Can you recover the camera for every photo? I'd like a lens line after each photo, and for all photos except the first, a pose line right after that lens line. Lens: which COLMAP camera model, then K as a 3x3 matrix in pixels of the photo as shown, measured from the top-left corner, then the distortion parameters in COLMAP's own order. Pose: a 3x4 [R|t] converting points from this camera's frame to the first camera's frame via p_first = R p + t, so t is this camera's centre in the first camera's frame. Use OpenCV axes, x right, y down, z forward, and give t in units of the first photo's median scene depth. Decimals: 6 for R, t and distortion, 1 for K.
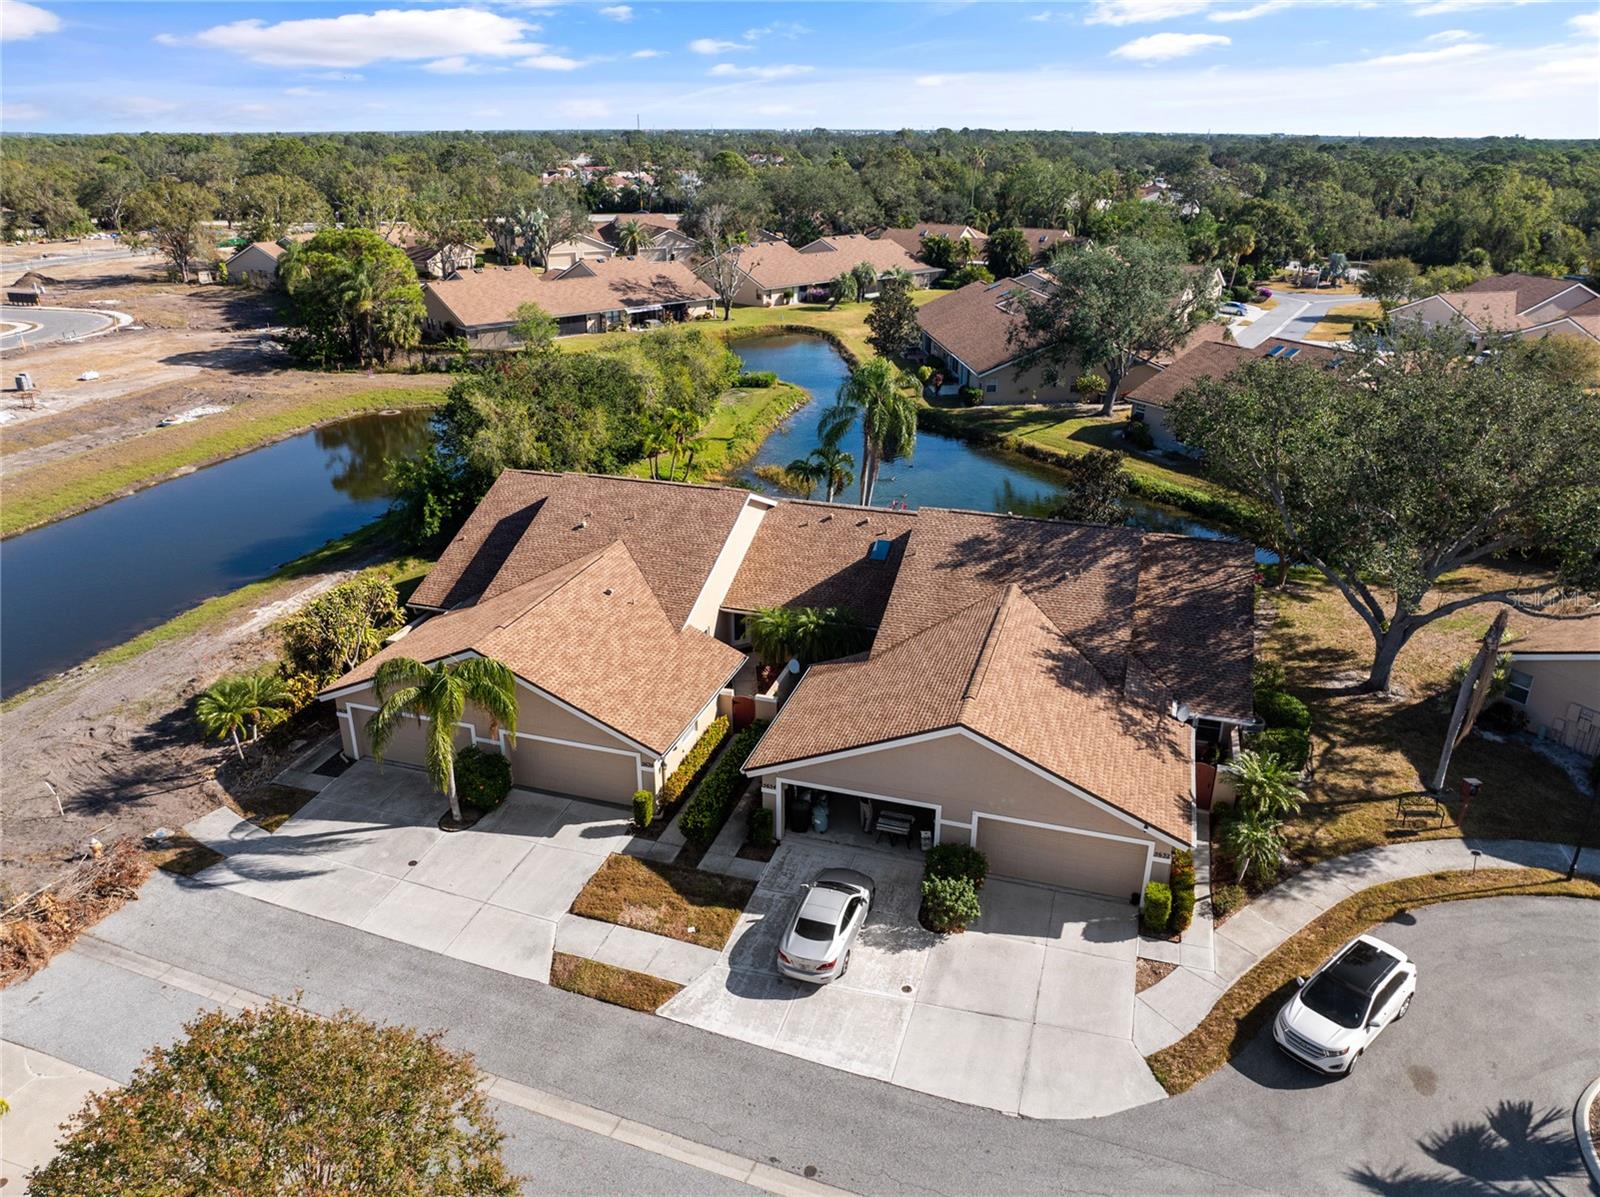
lens RADIAL K [[1128.3, 0, 799.8], [0, 1128.3, 592.2], [0, 0, 1]] dist [-0.030817, -0.012631]
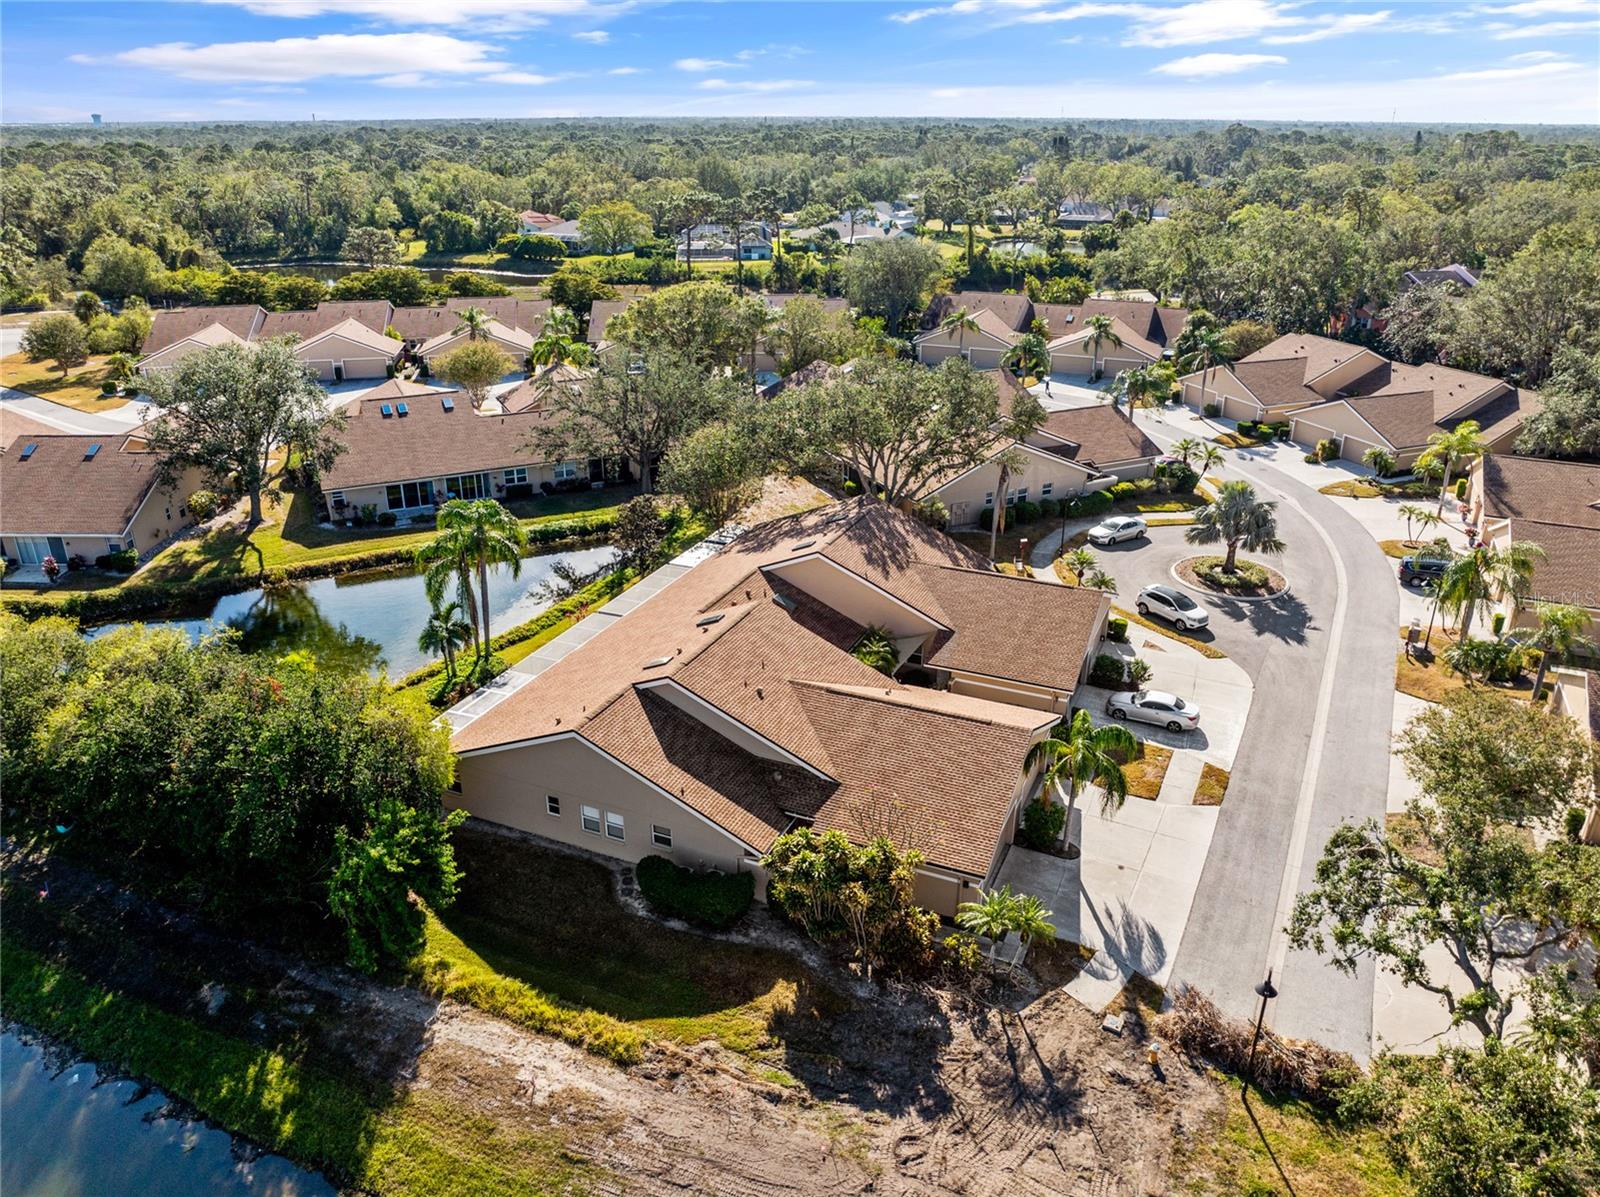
lens RADIAL K [[1128.3, 0, 799.8], [0, 1128.3, 592.2], [0, 0, 1]] dist [-0.030817, -0.012631]
pose [[0.112594, -0.392386, 0.912883, -1.120232], [0.379392, 0.866097, 0.325481, -0.470634], [-0.918359, 0.309693, 0.246386, 0.698623]]
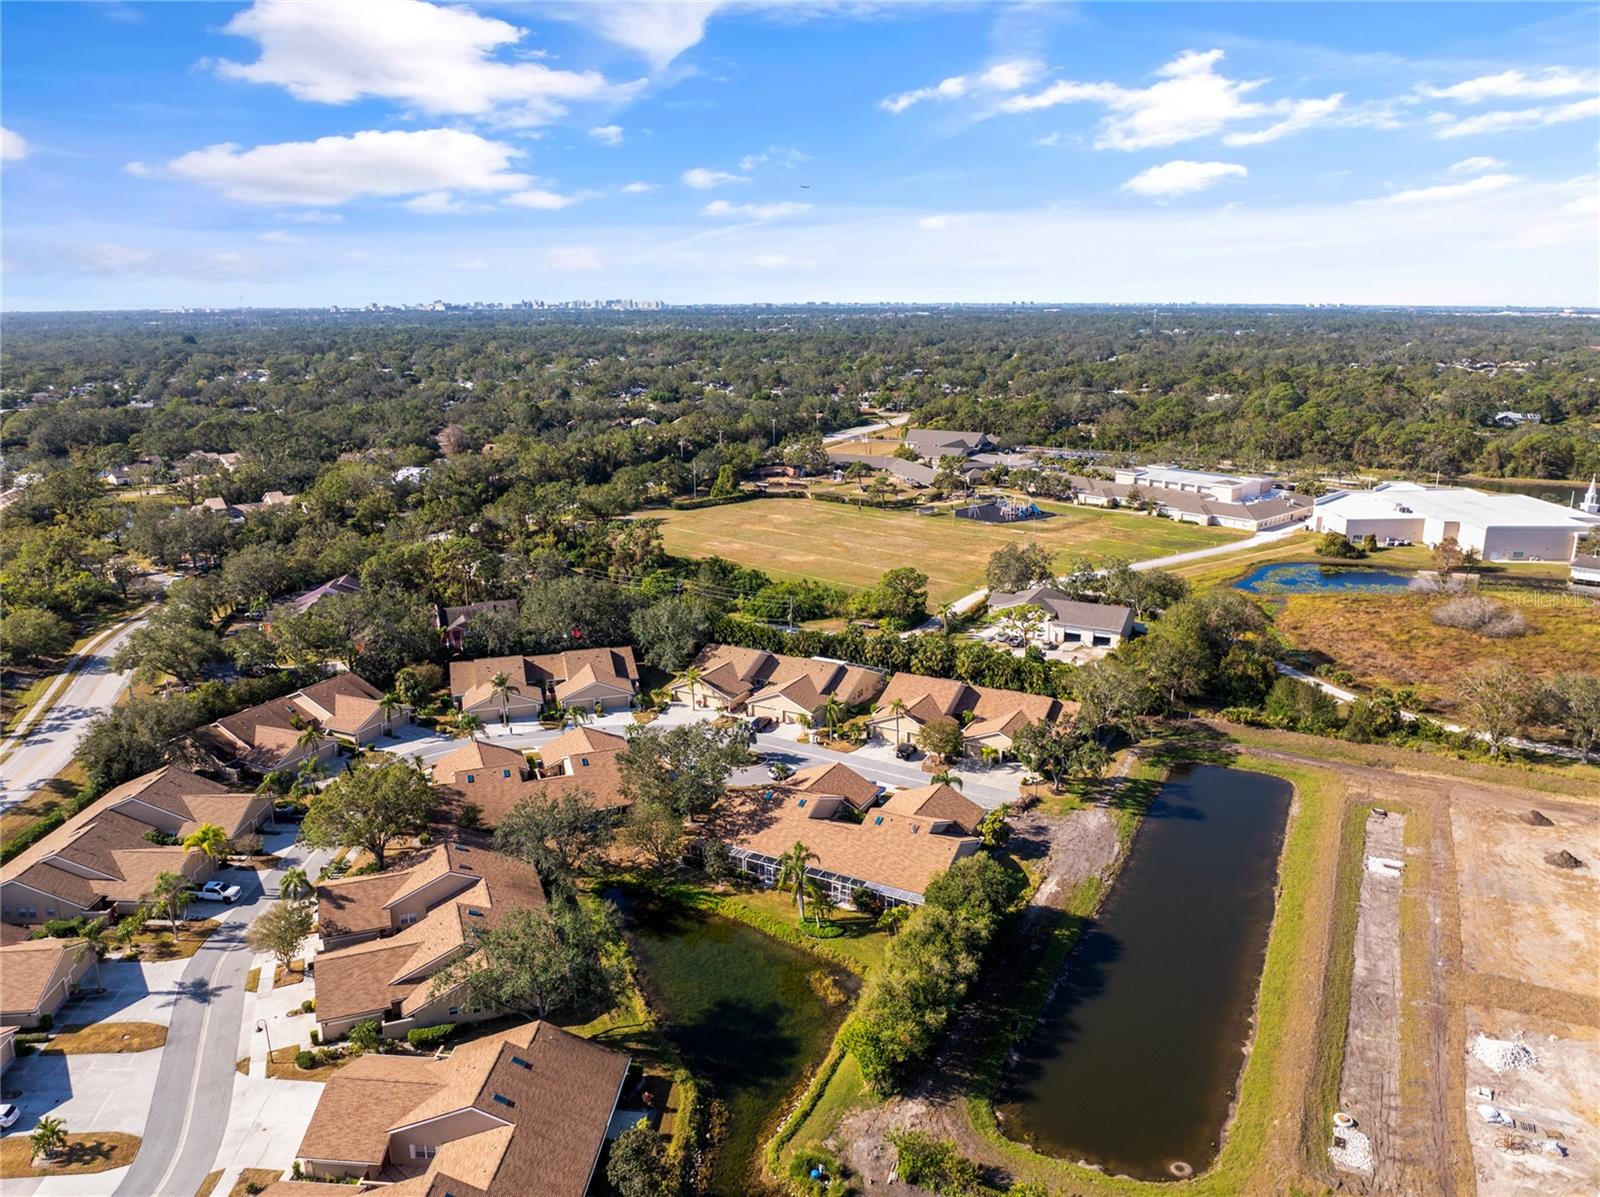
lens RADIAL K [[1128.3, 0, 799.8], [0, 1128.3, 592.2], [0, 0, 1]] dist [-0.030817, -0.012631]
pose [[-0.983983, -0.047303, 0.171872, -0.363114], [0.065854, 0.799492, 0.597056, -2.470998], [-0.165653, 0.598811, -0.783572, 3.173944]]
